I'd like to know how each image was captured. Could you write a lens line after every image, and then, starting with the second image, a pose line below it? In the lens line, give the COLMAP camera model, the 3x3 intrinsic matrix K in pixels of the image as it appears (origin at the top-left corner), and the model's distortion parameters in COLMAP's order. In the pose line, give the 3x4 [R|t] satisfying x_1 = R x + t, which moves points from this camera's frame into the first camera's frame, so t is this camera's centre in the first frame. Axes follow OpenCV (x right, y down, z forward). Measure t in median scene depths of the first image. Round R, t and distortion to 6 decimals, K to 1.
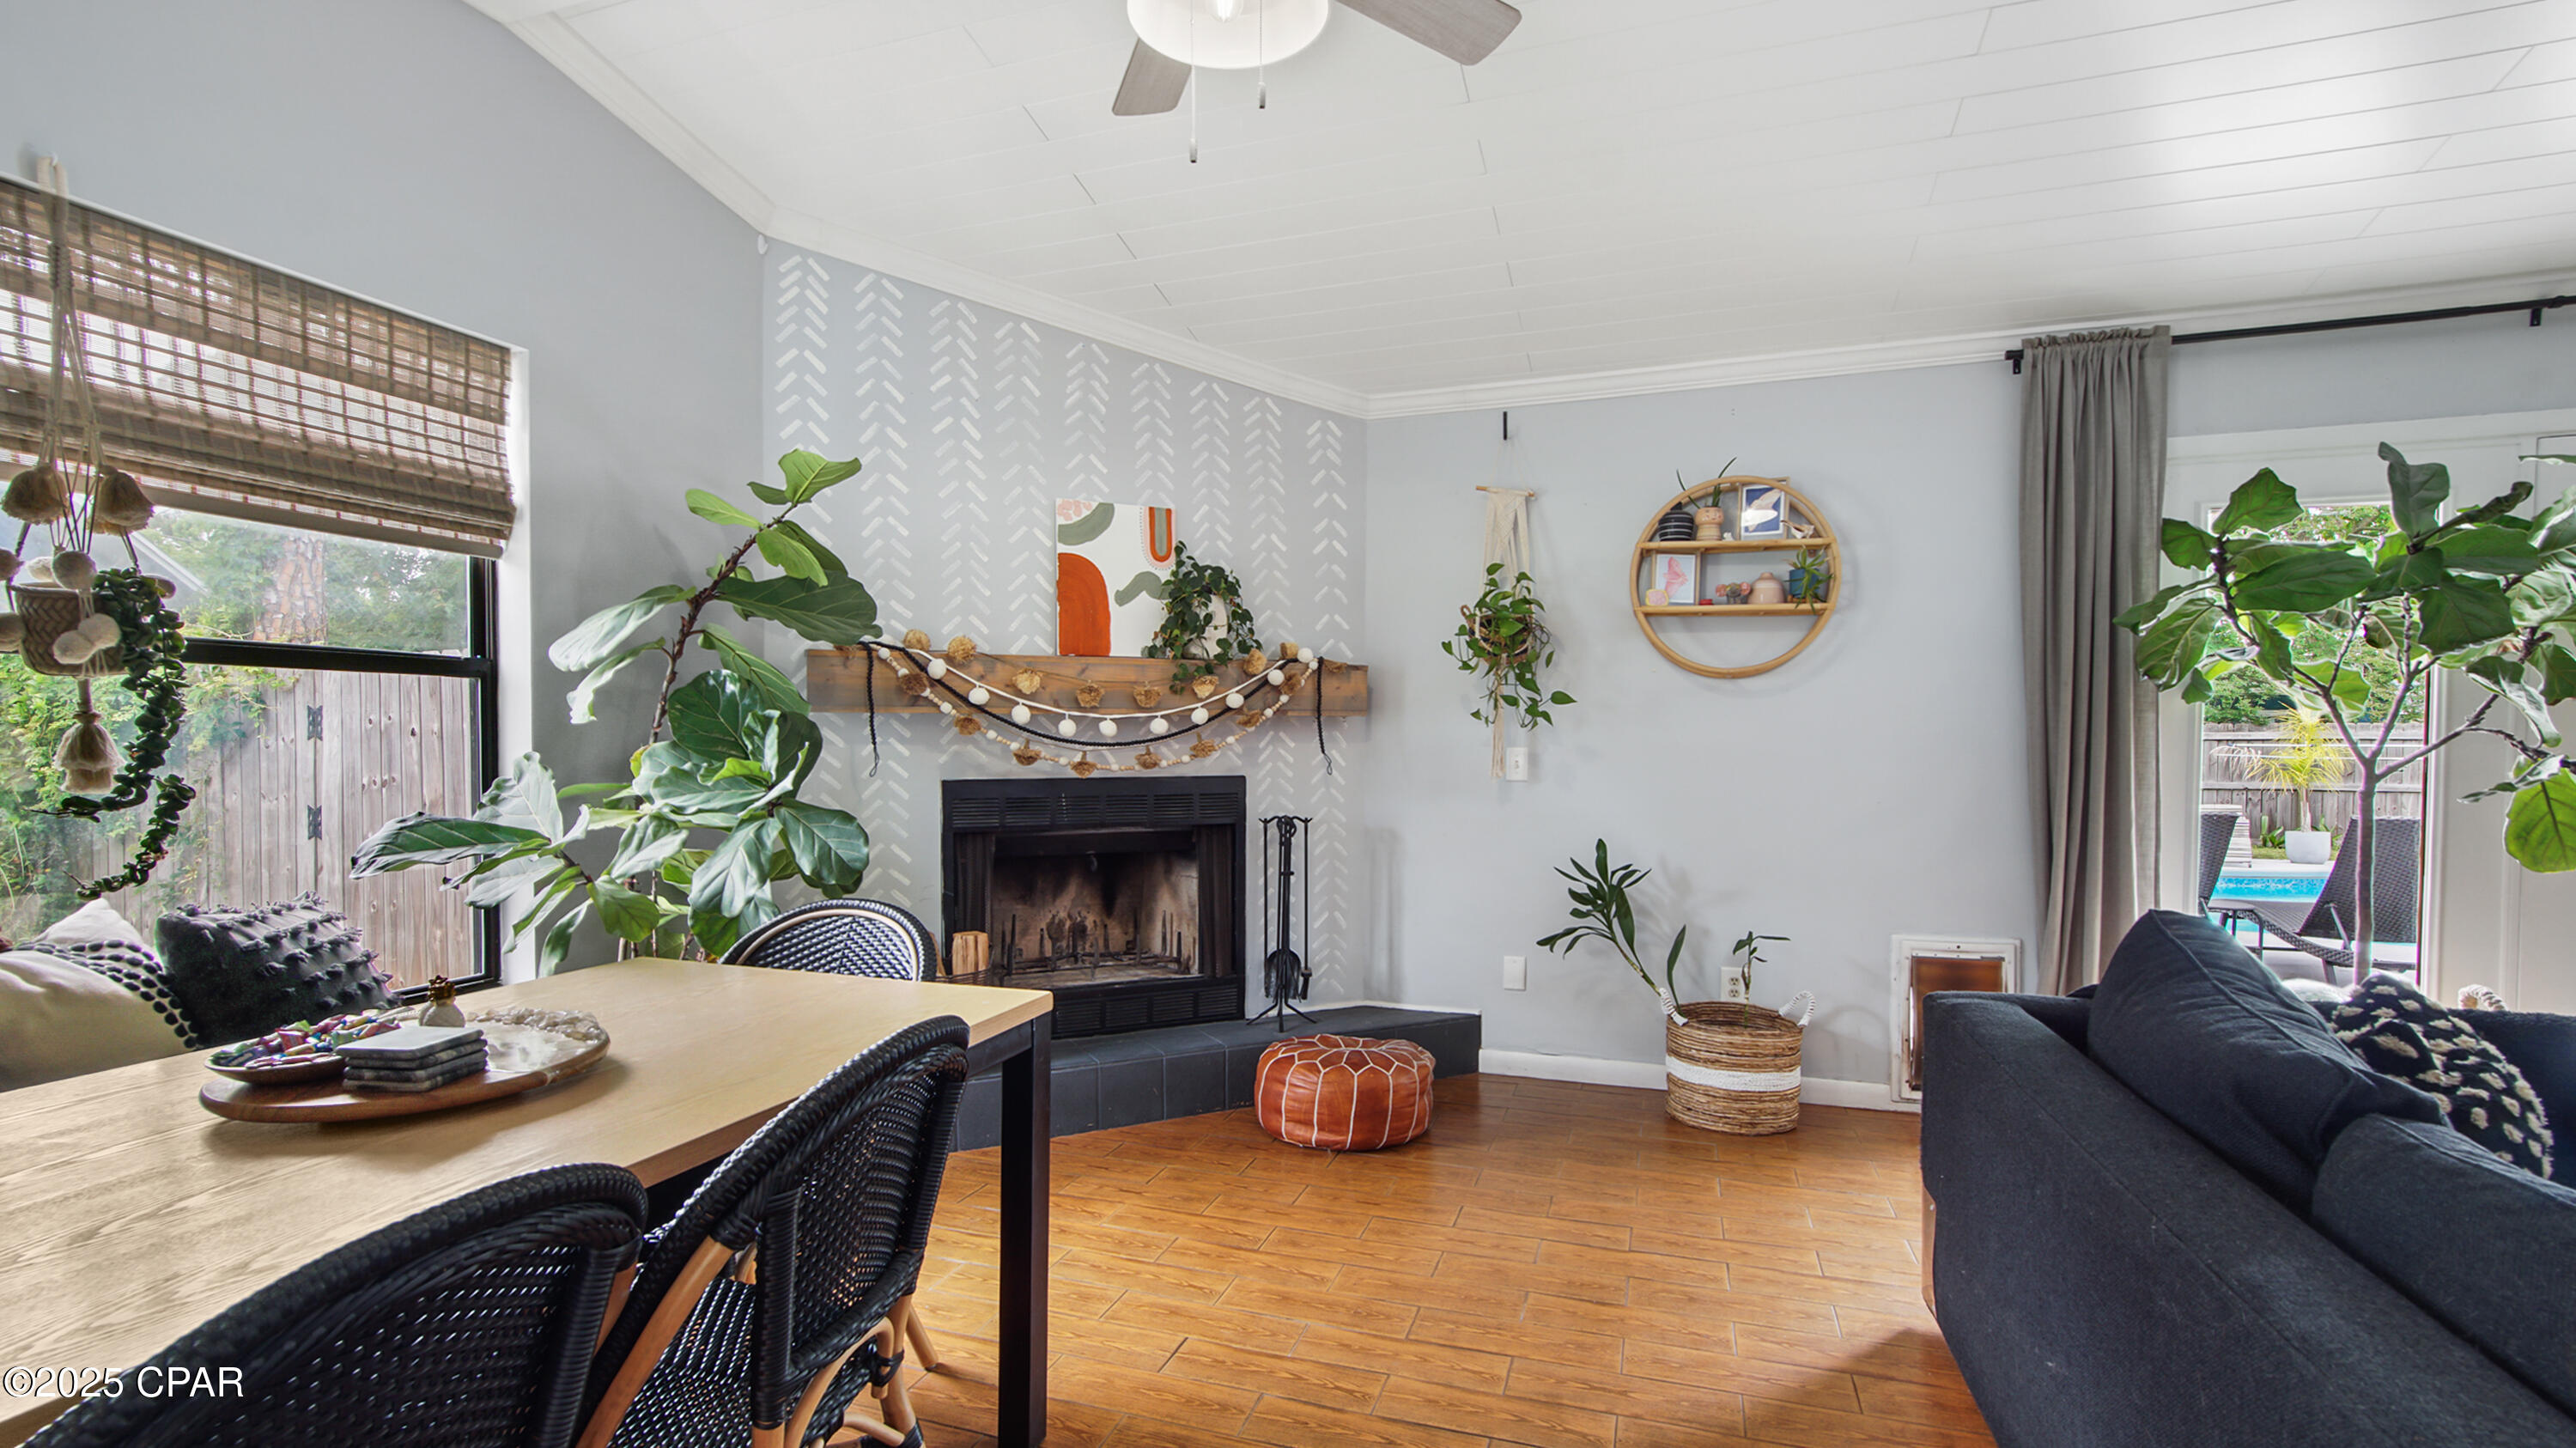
lens RADIAL K [[1151.3, 0, 1285.6], [0, 1151.3, 766.0], [0, 0, 1]] dist [-0.002825, 0.005396]
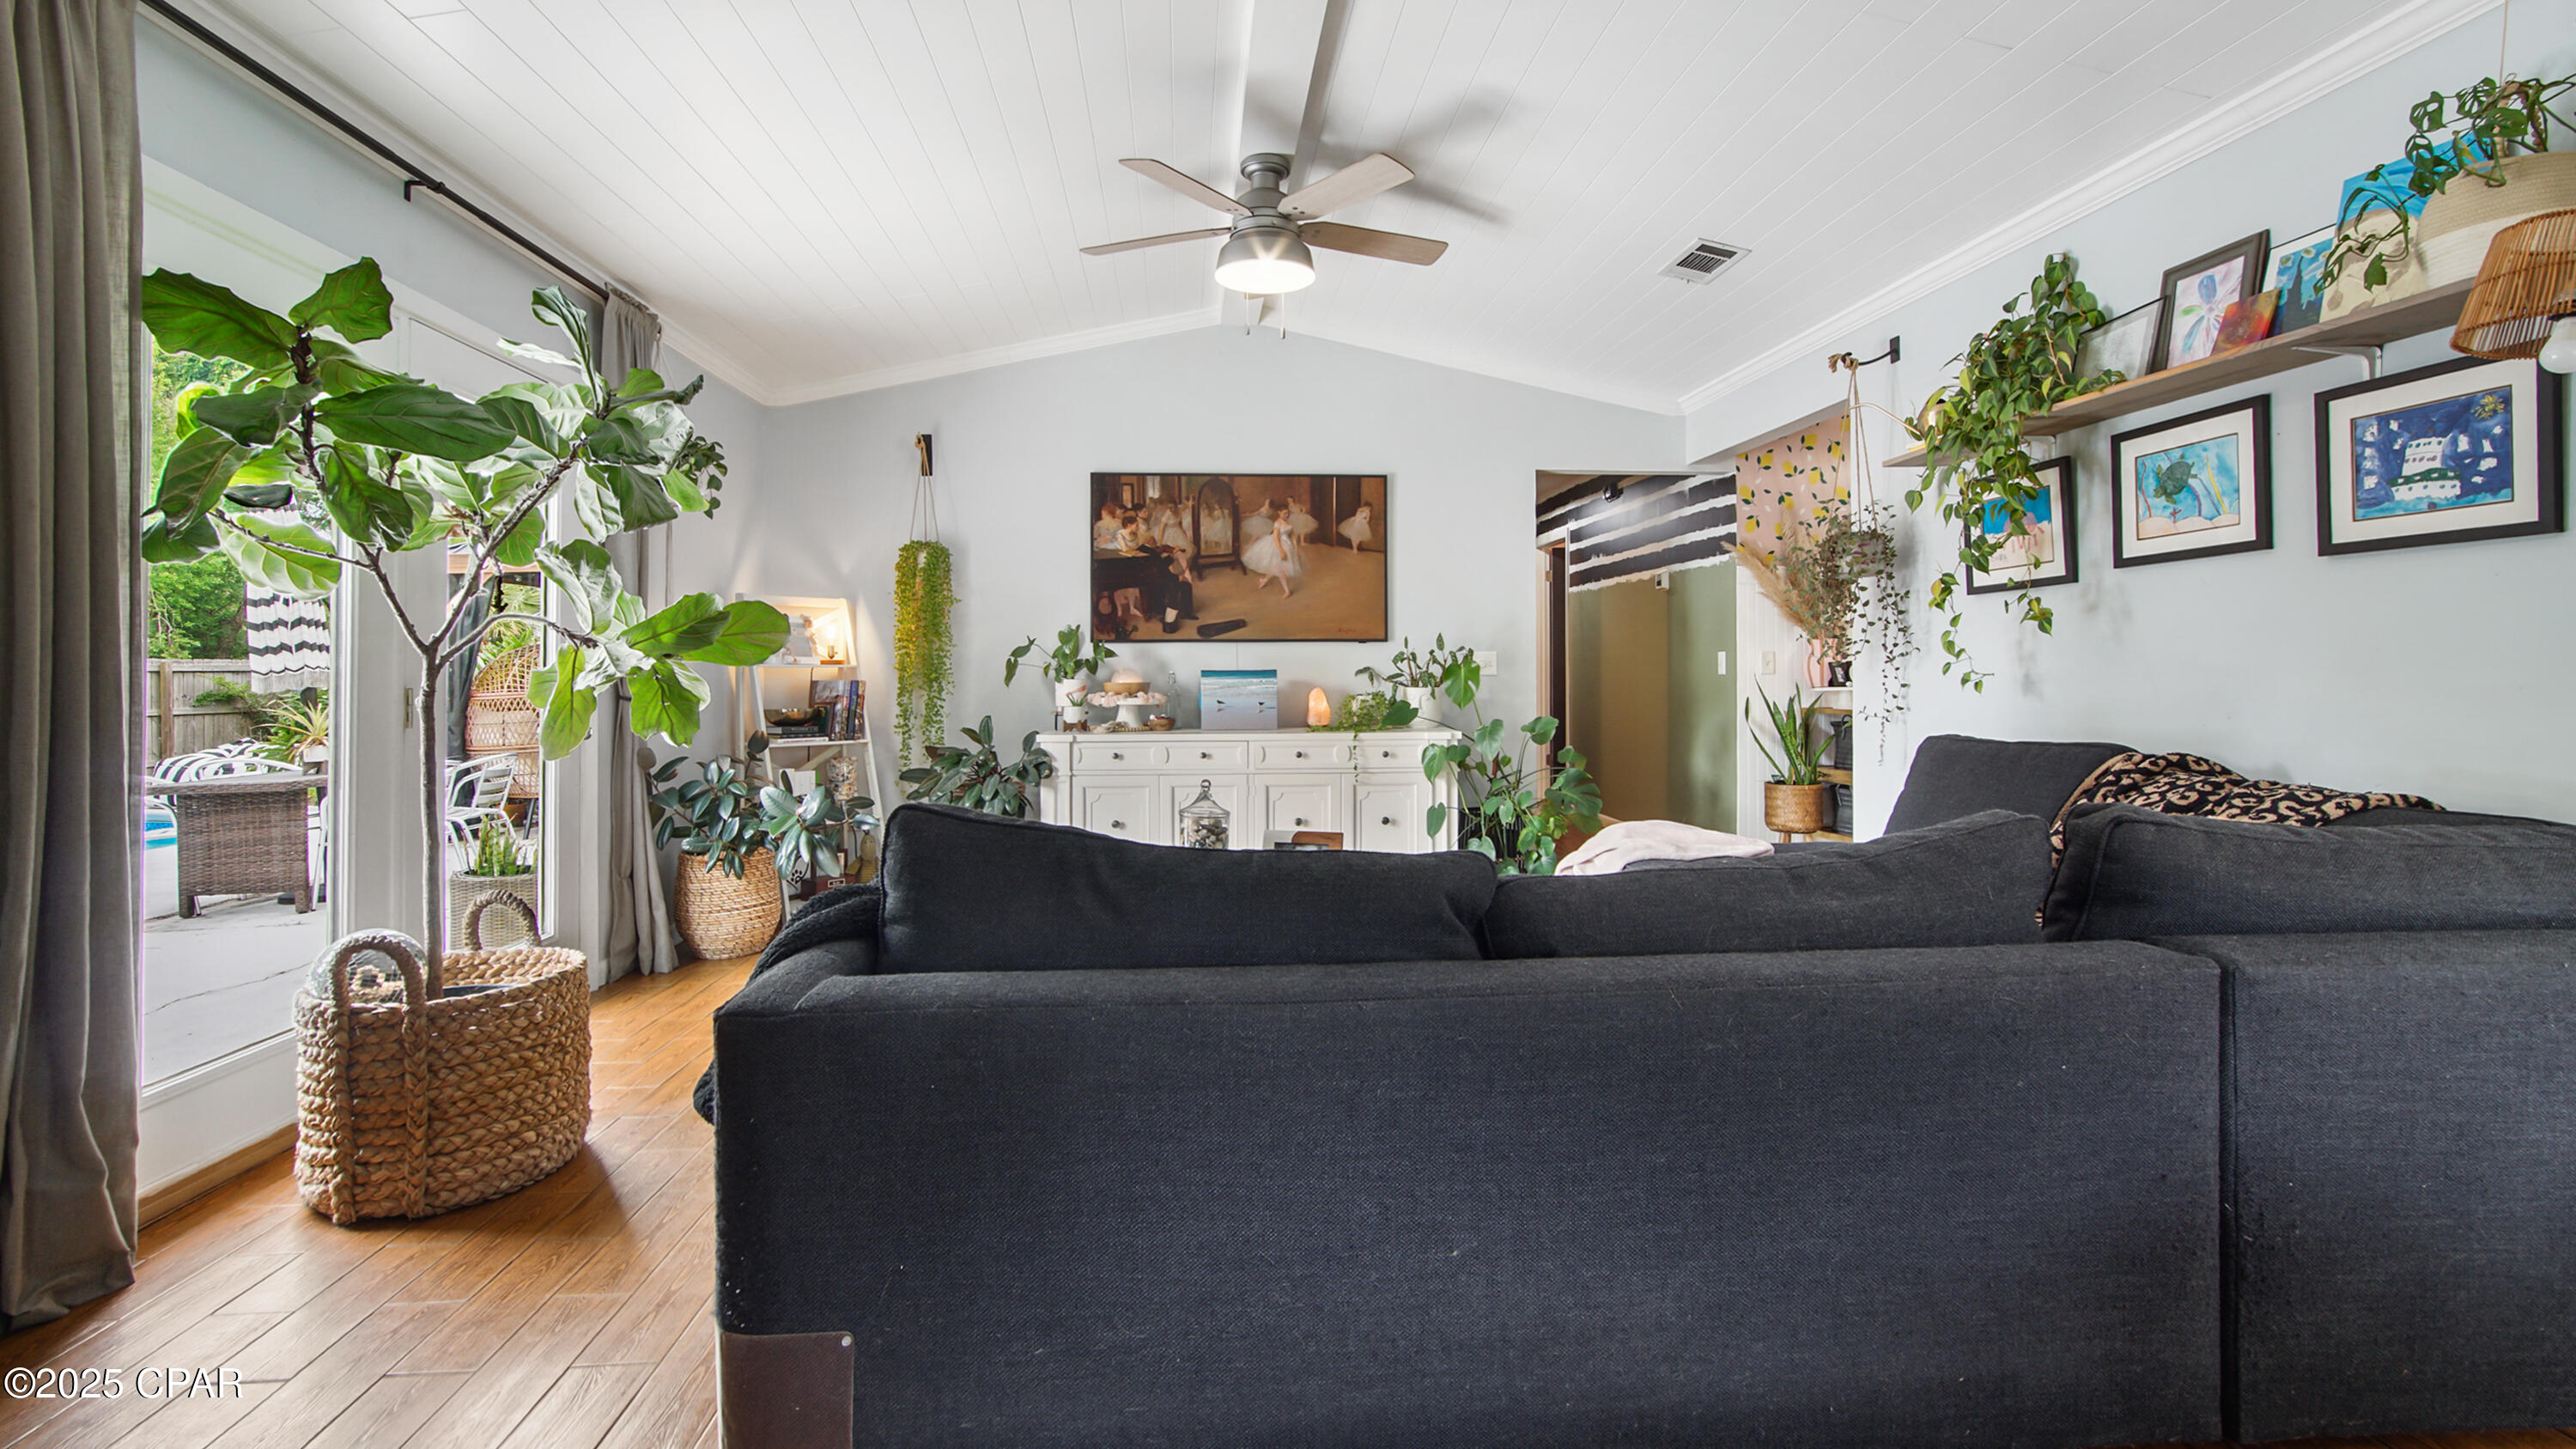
lens RADIAL K [[1173.7, 0, 1277.9], [0, 1173.7, 694.0], [0, 0, 1]] dist [-0.000275, 0.000827]
pose [[-0.404106, -0.011469, 0.914640, -0.078059], [0.023780, 0.999452, 0.023038, 0.019445], [-0.914403, 0.031060, -0.403611, 0.636171]]
